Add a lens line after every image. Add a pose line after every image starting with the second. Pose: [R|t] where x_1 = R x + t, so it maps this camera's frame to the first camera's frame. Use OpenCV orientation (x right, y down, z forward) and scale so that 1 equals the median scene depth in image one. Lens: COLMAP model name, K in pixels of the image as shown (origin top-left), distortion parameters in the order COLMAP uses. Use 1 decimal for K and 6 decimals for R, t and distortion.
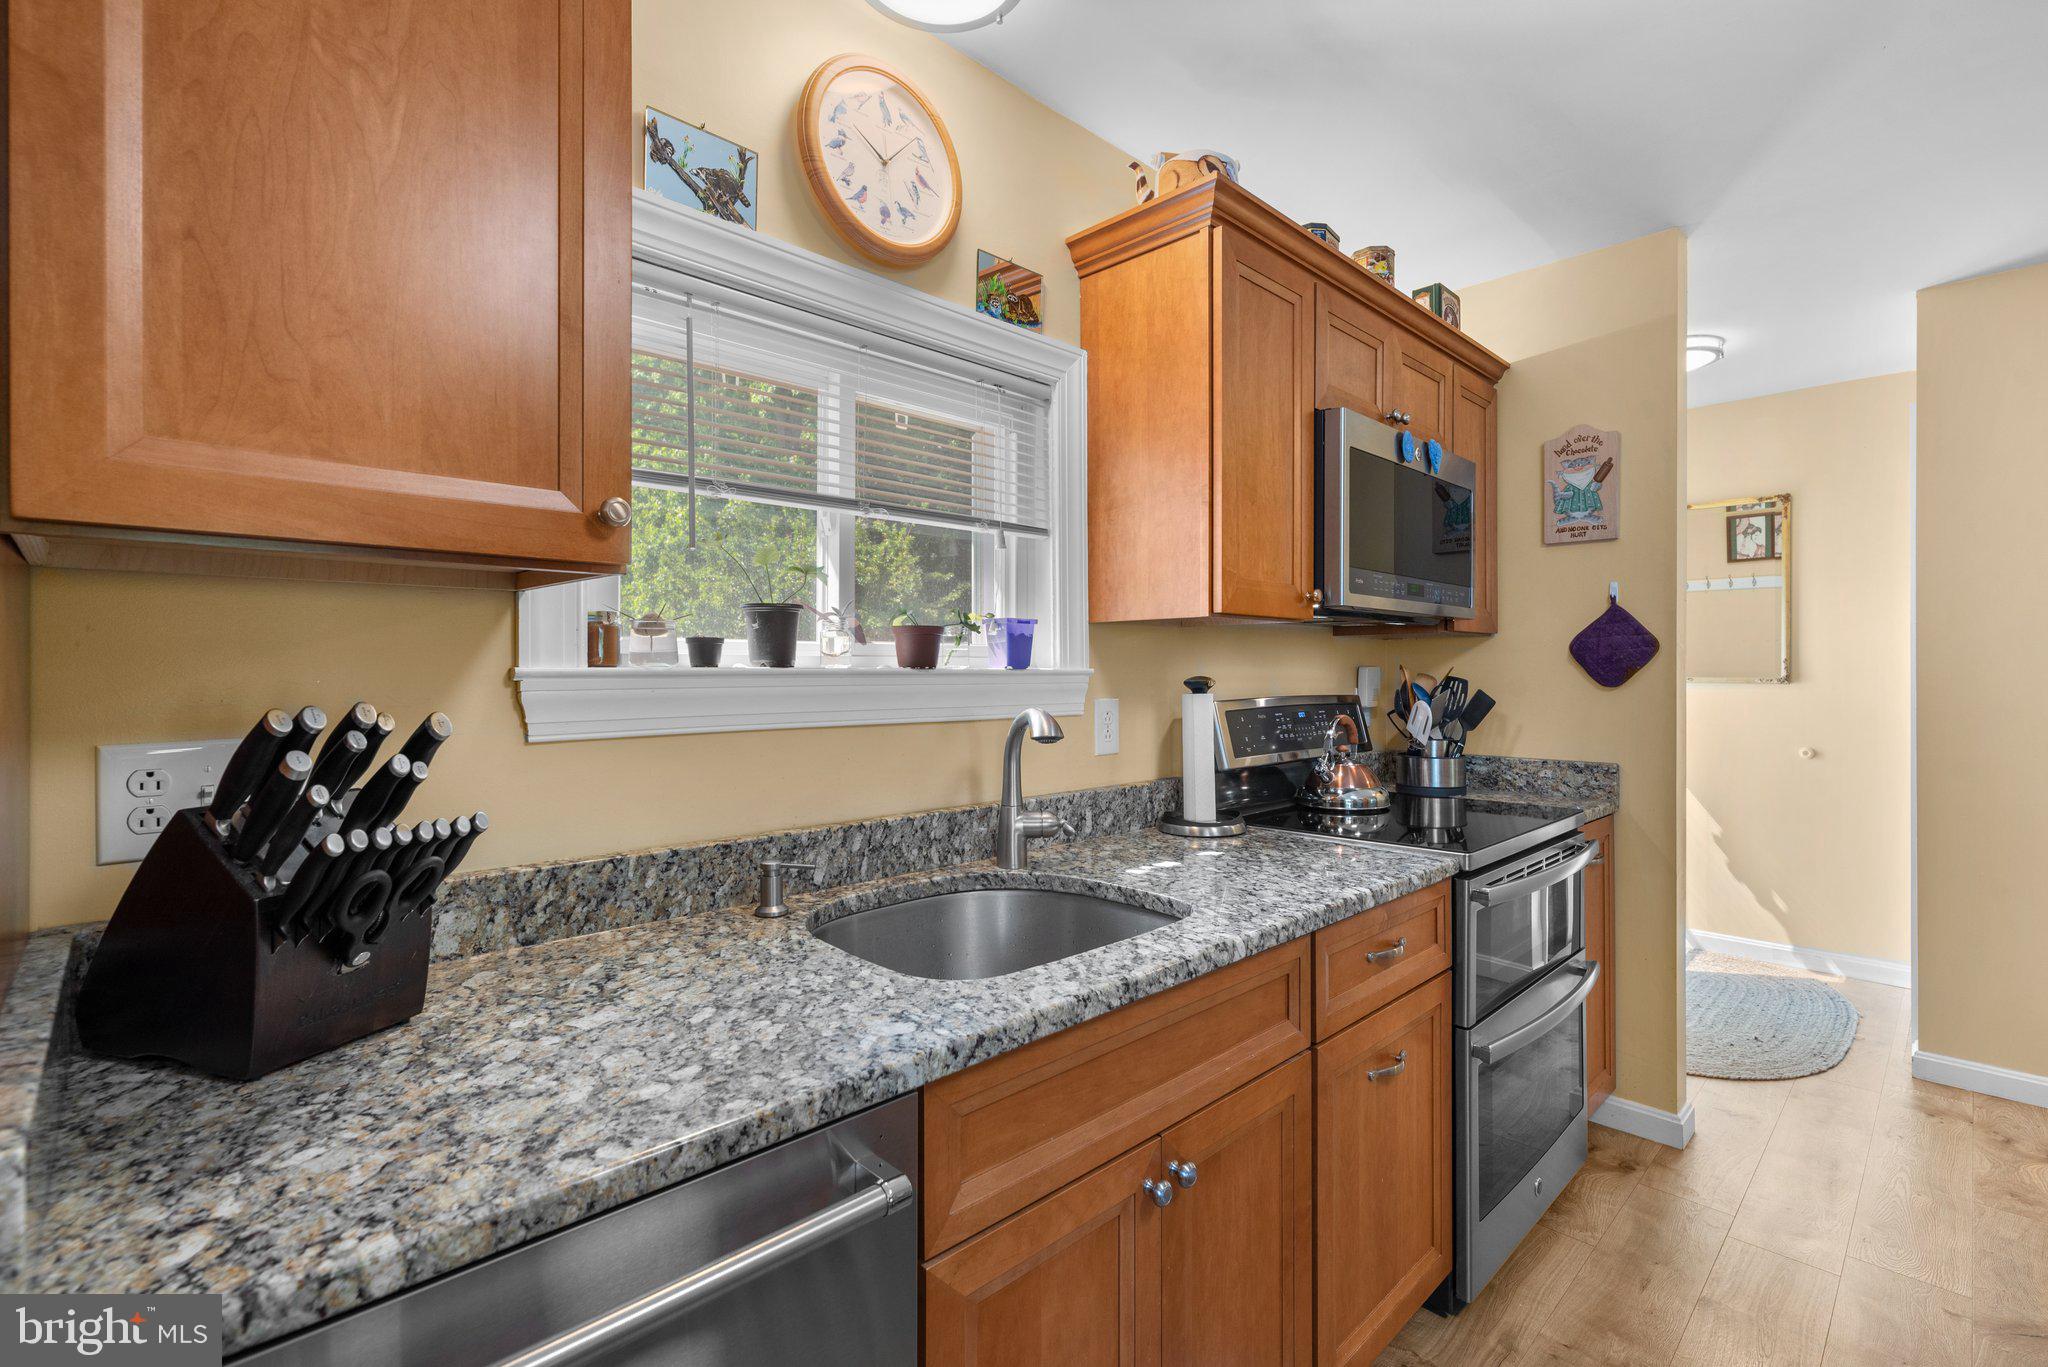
lens RADIAL K [[918.0, 0, 1031.2], [0, 918.0, 688.6], [0, 0, 1]] dist [0.002423, 0.000447]
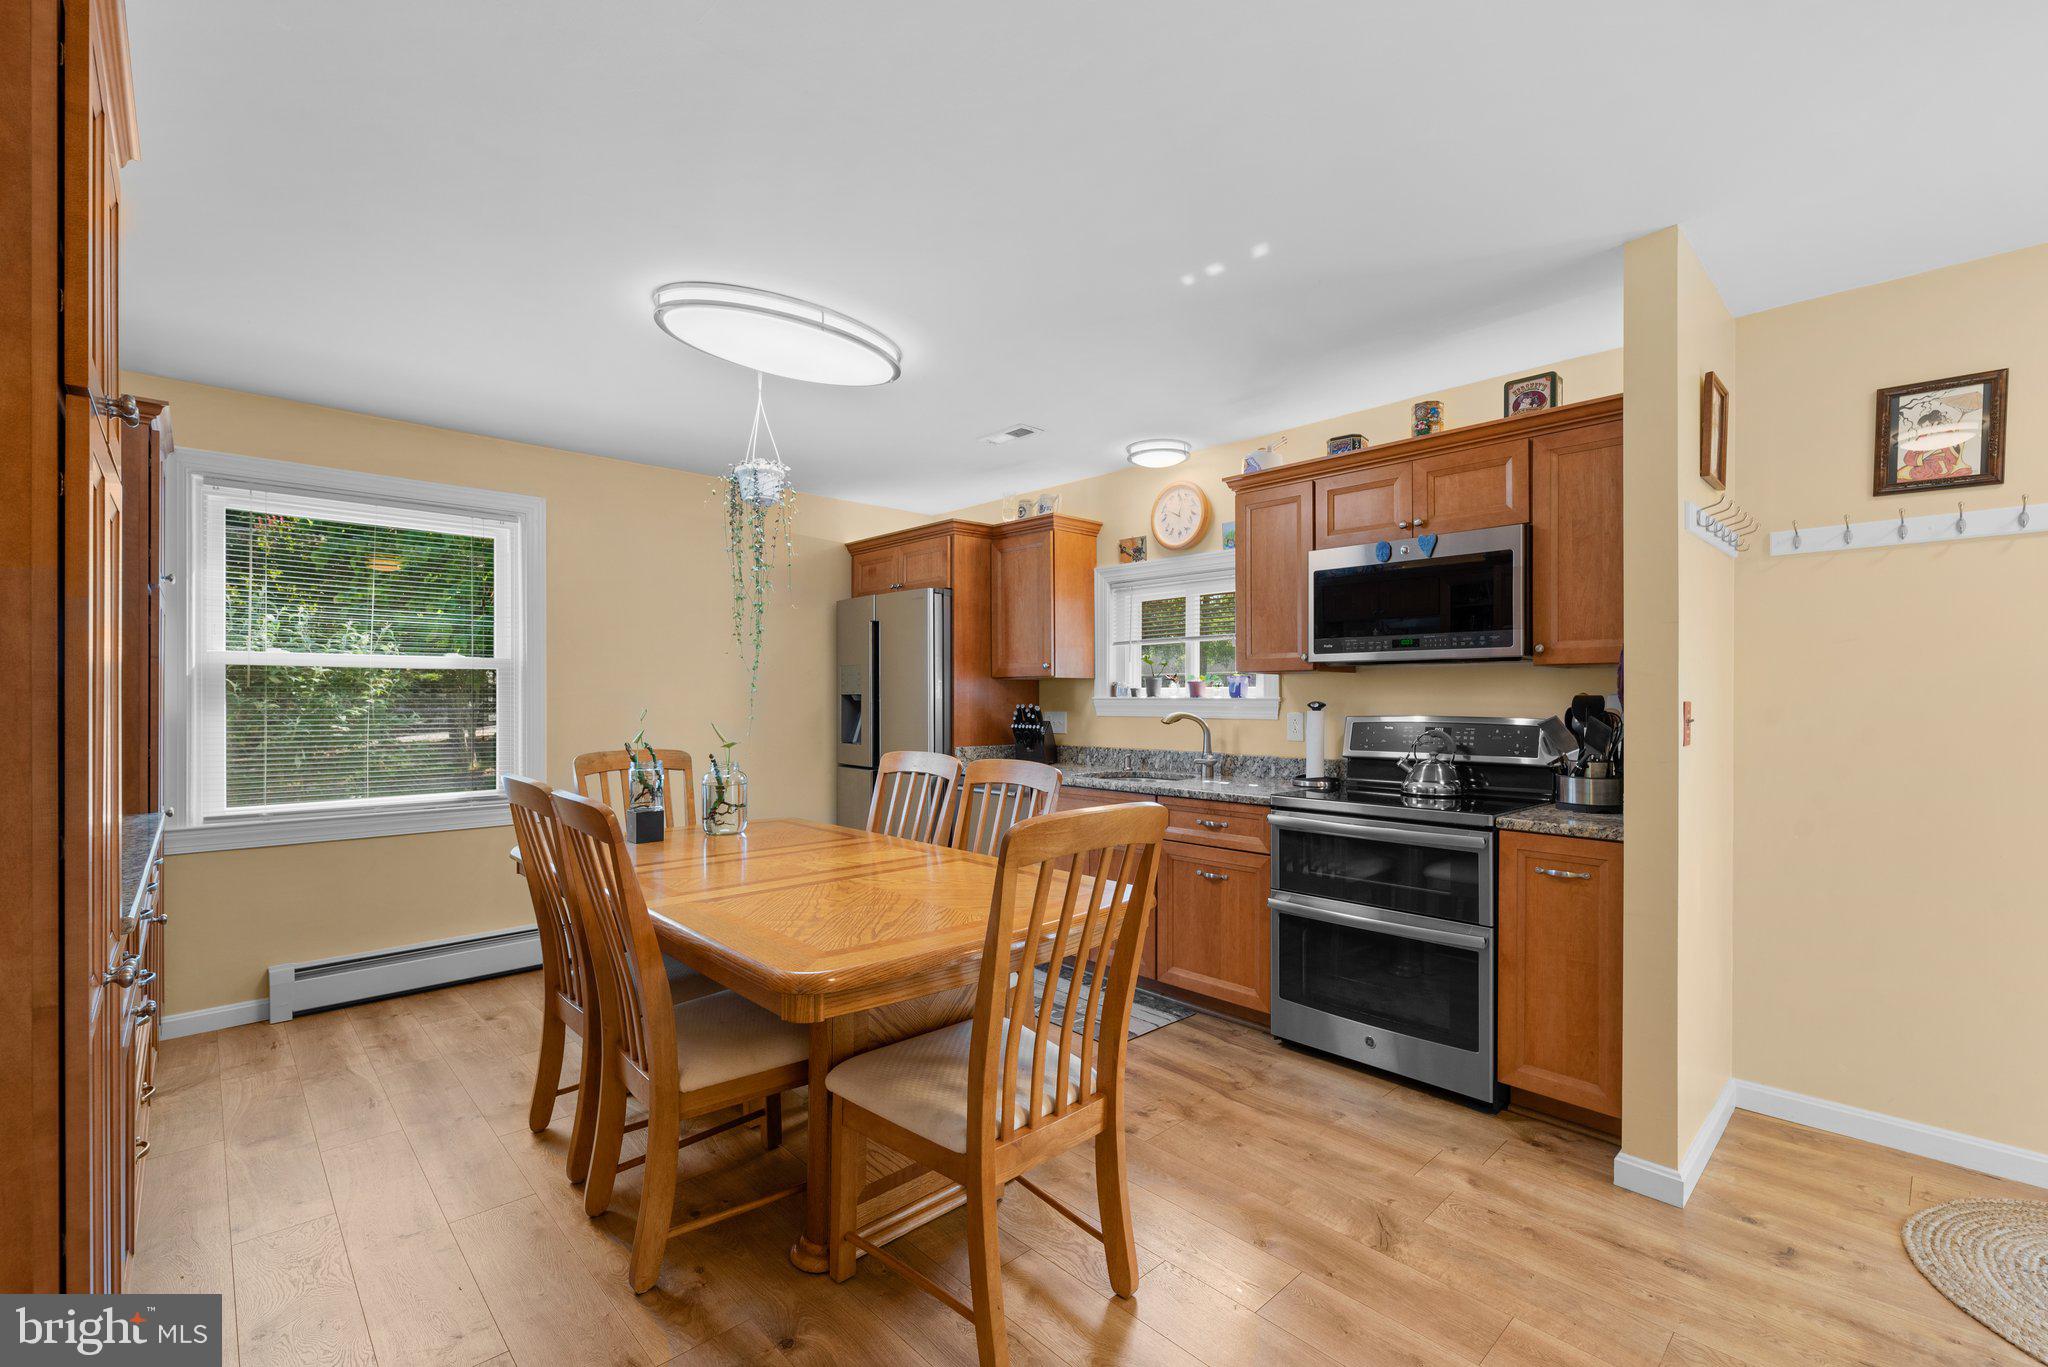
lens RADIAL K [[878.6, 0, 1023.3], [0, 878.6, 688.2], [0, 0, 1]] dist [0.007871, -0.000106]
pose [[-0.005874, -0.002287, -0.999980, 2.078162], [0.003541, 0.999991, -0.002308, -0.039971], [0.999976, -0.003554, -0.005866, 0.458609]]
